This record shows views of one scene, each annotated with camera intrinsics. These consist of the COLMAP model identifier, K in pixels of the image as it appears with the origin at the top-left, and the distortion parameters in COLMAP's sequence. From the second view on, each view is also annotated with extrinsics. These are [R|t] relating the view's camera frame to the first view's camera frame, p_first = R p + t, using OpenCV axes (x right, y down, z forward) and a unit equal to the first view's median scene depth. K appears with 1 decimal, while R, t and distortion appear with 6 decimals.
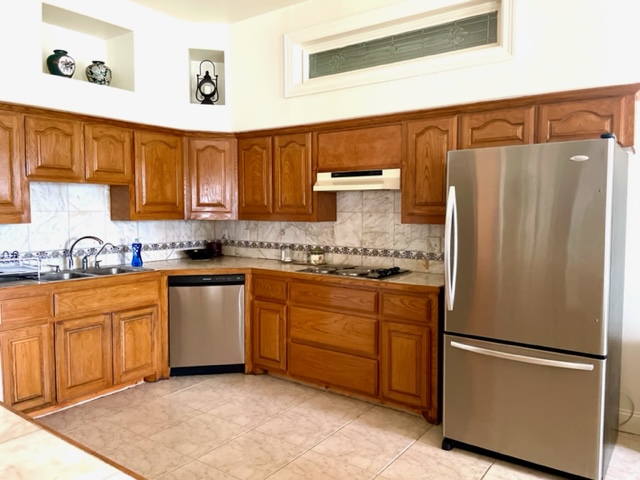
lens RADIAL K [[480.3, 0, 325.4], [0, 480.3, 241.1], [0, 0, 1]] dist [-0.004490, -0.005210]
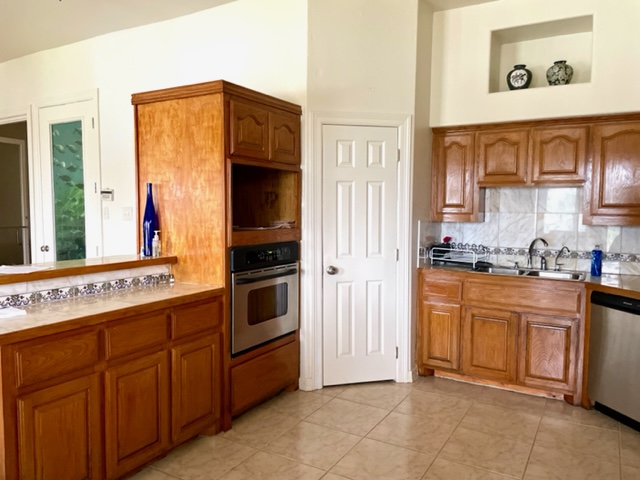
lens RADIAL K [[480.3, 0, 325.0], [0, 480.3, 238.1], [0, 0, 1]] dist [-0.004490, -0.005210]
pose [[0.081385, 0.063741, -0.994642, 0.523998], [-0.077087, 0.995366, 0.057480, -0.035018], [0.993697, 0.071996, 0.085922, 0.488027]]
